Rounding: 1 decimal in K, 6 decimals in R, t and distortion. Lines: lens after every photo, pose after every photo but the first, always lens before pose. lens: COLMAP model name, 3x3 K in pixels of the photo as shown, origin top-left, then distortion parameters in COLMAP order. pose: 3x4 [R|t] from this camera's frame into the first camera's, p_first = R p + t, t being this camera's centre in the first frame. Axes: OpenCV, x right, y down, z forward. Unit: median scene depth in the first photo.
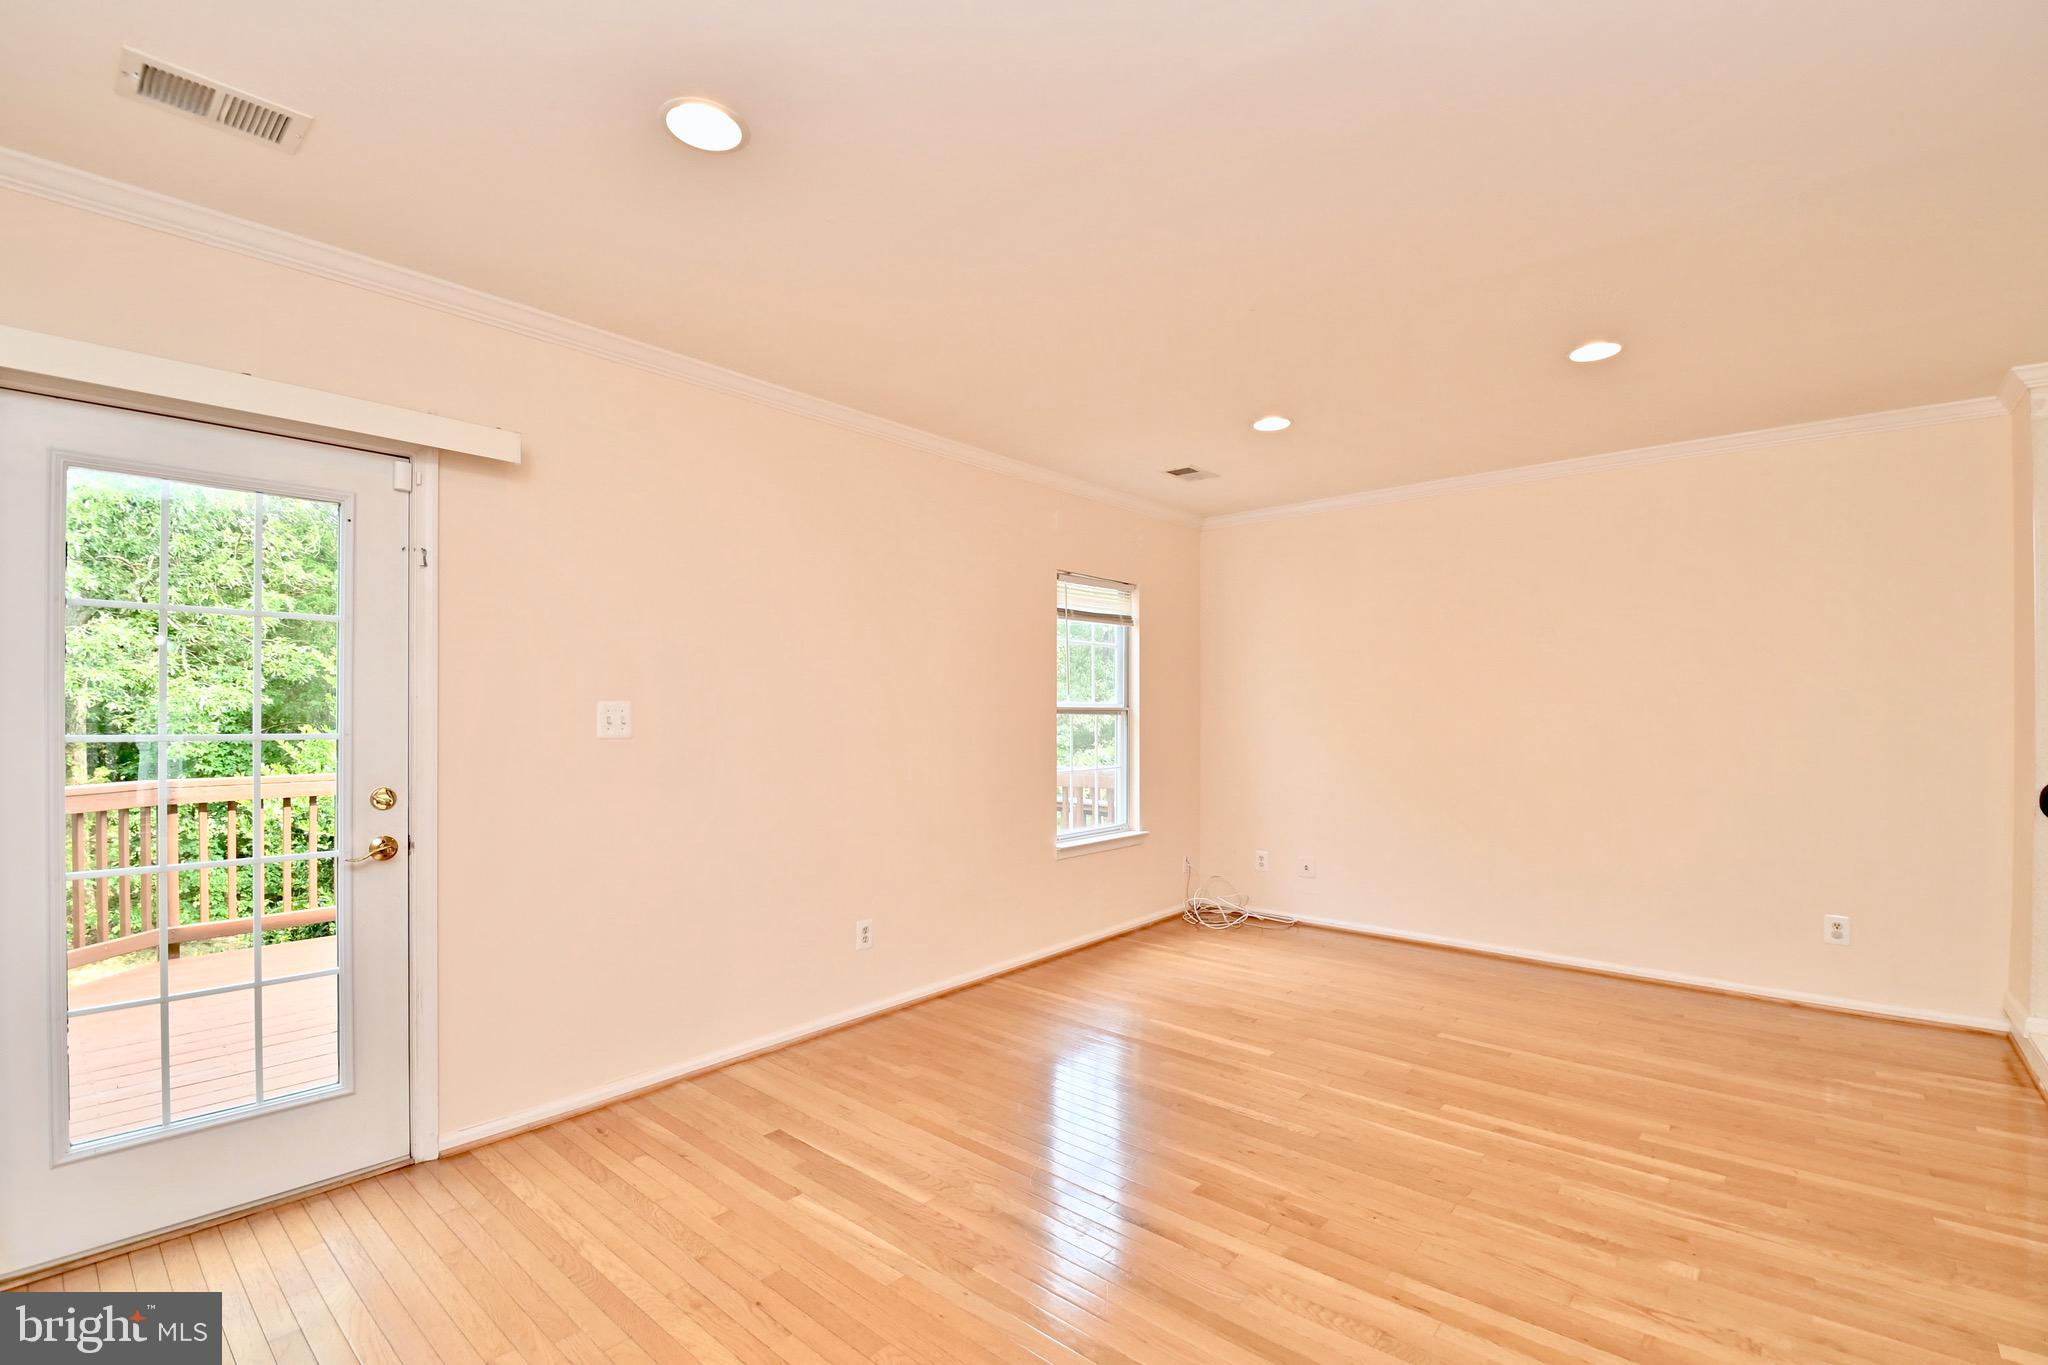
lens RADIAL K [[898.2, 0, 1042.0], [0, 898.2, 713.8], [0, 0, 1]] dist [0.018218, -0.023635]
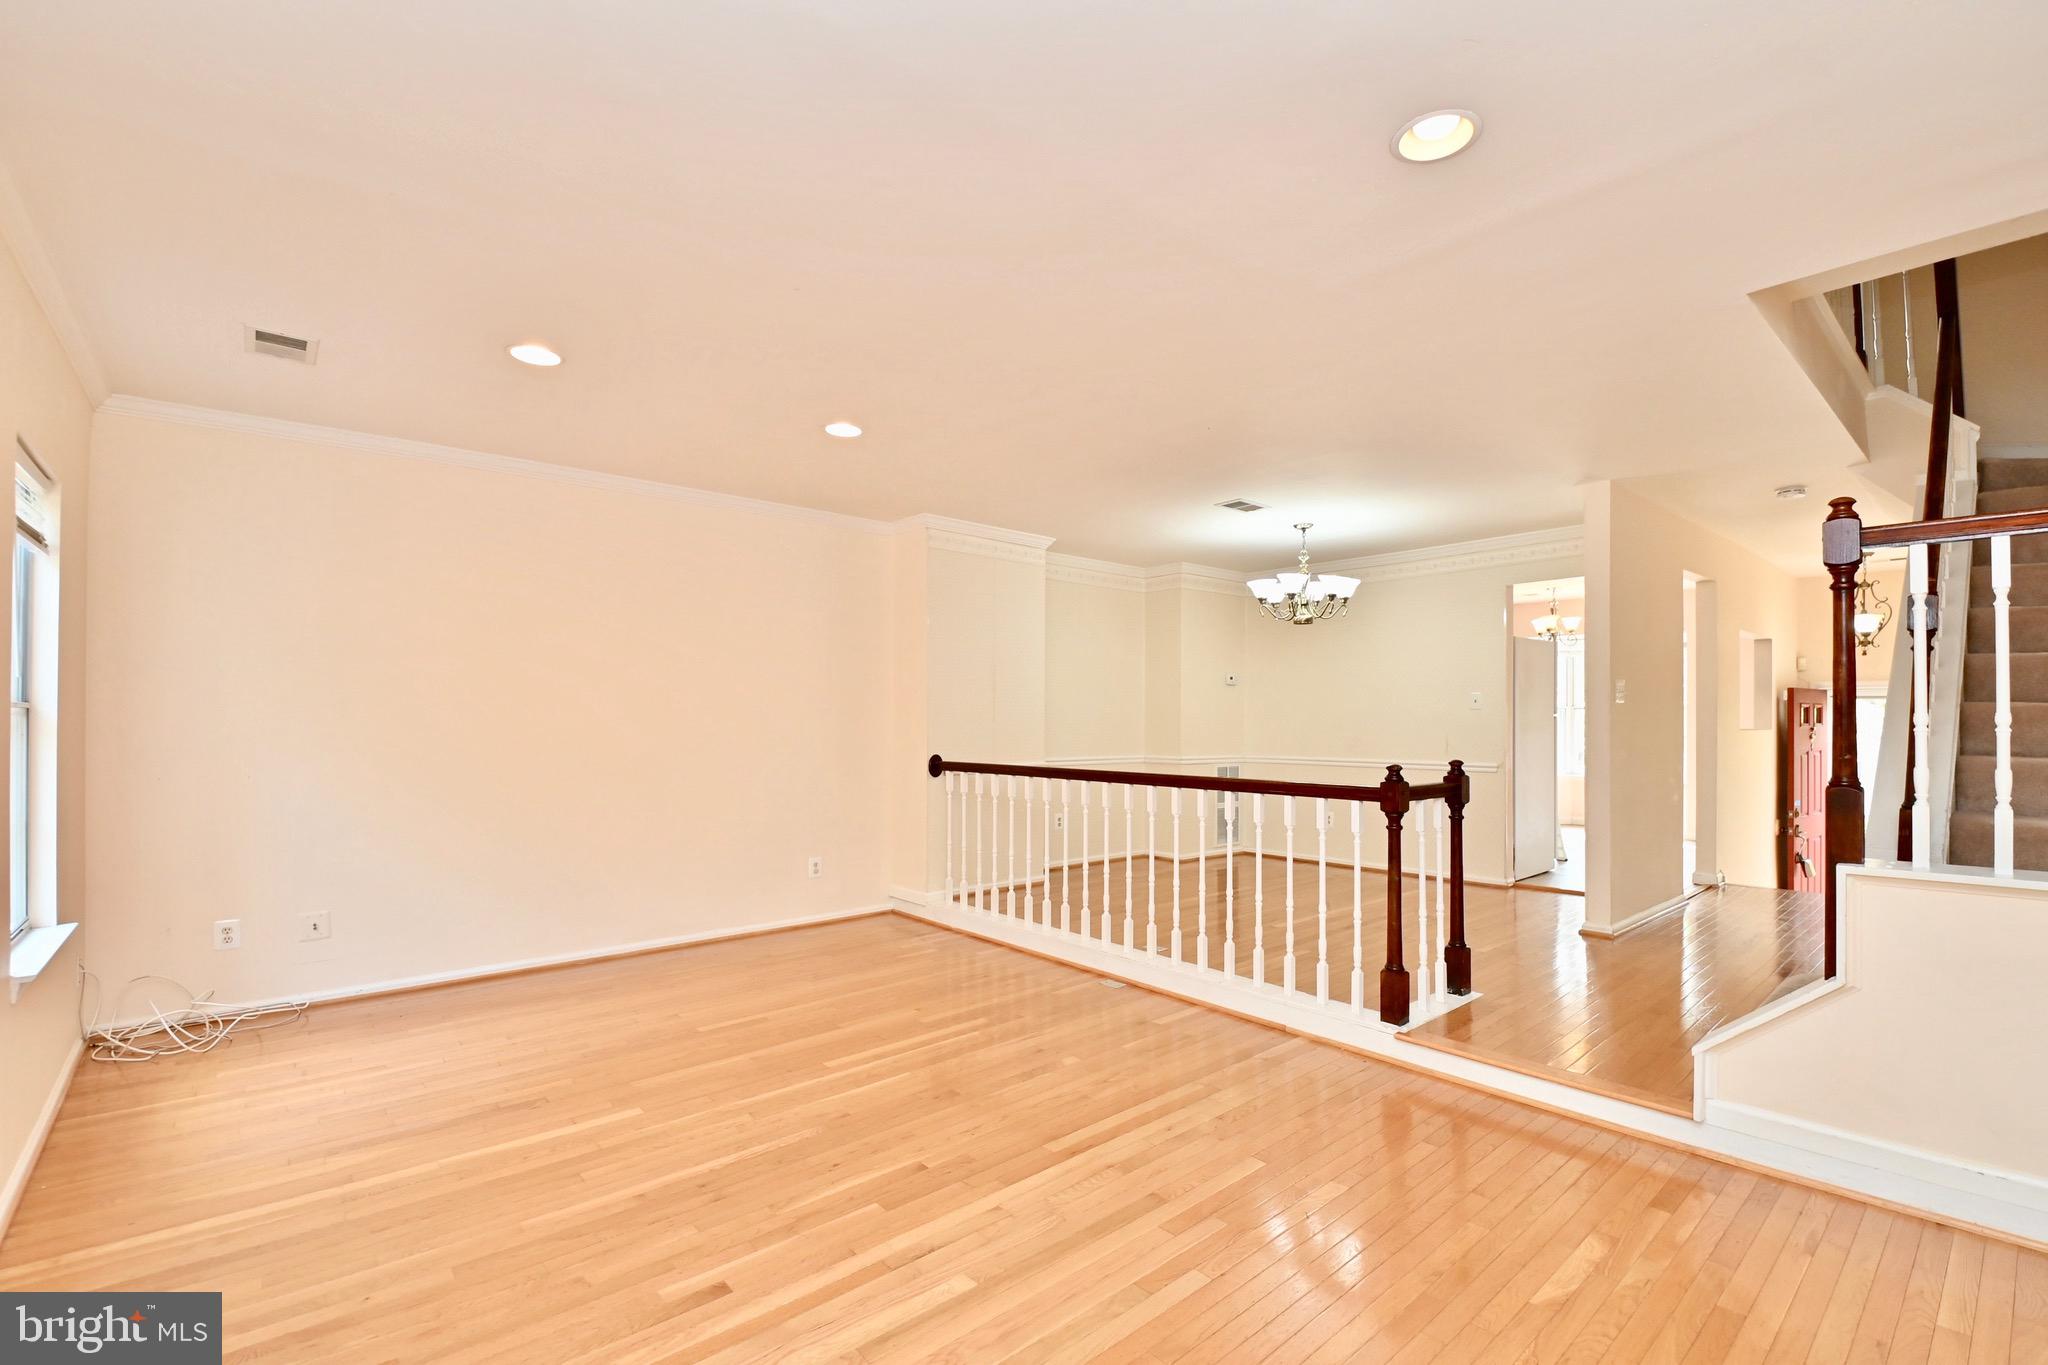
lens RADIAL K [[898.2, 0, 1042.0], [0, 898.2, 713.8], [0, 0, 1]] dist [0.018218, -0.023635]
pose [[0.140947, 0.003650, 0.990010, -0.616296], [-0.001121, 0.999993, -0.003527, 0.000815], [-0.990017, -0.000613, 0.140950, 0.561128]]
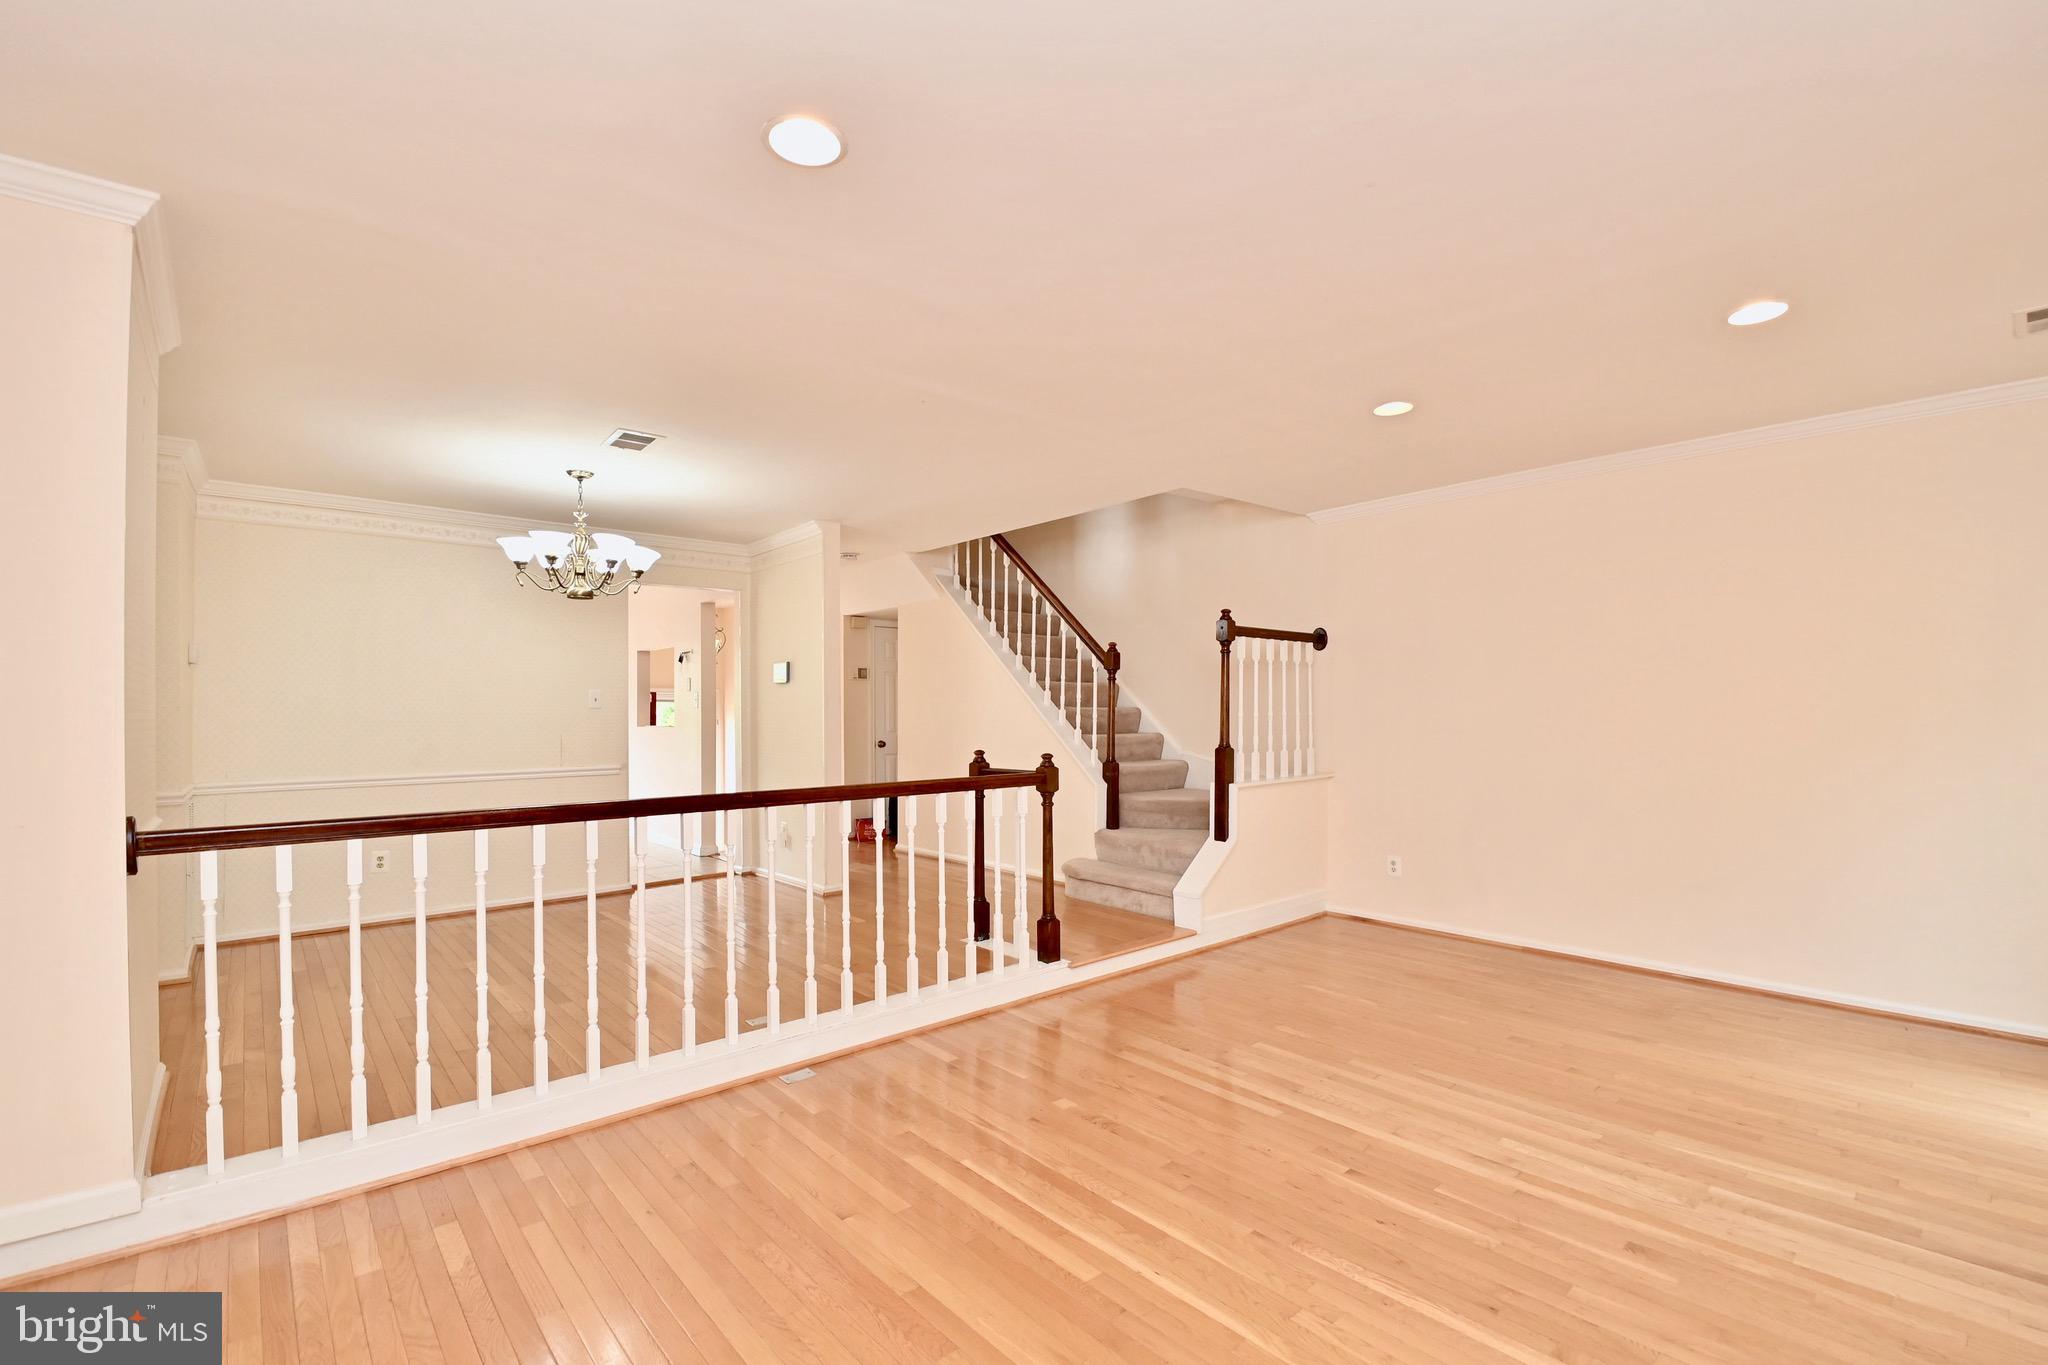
lens RADIAL K [[898.2, 0, 1042.0], [0, 898.2, 713.8], [0, 0, 1]] dist [0.018218, -0.023635]
pose [[-0.991141, 0.005479, 0.132703, 0.379929], [0.005418, 0.999985, -0.000819, 0.000678], [-0.132706, -0.000093, -0.991155, 1.656342]]
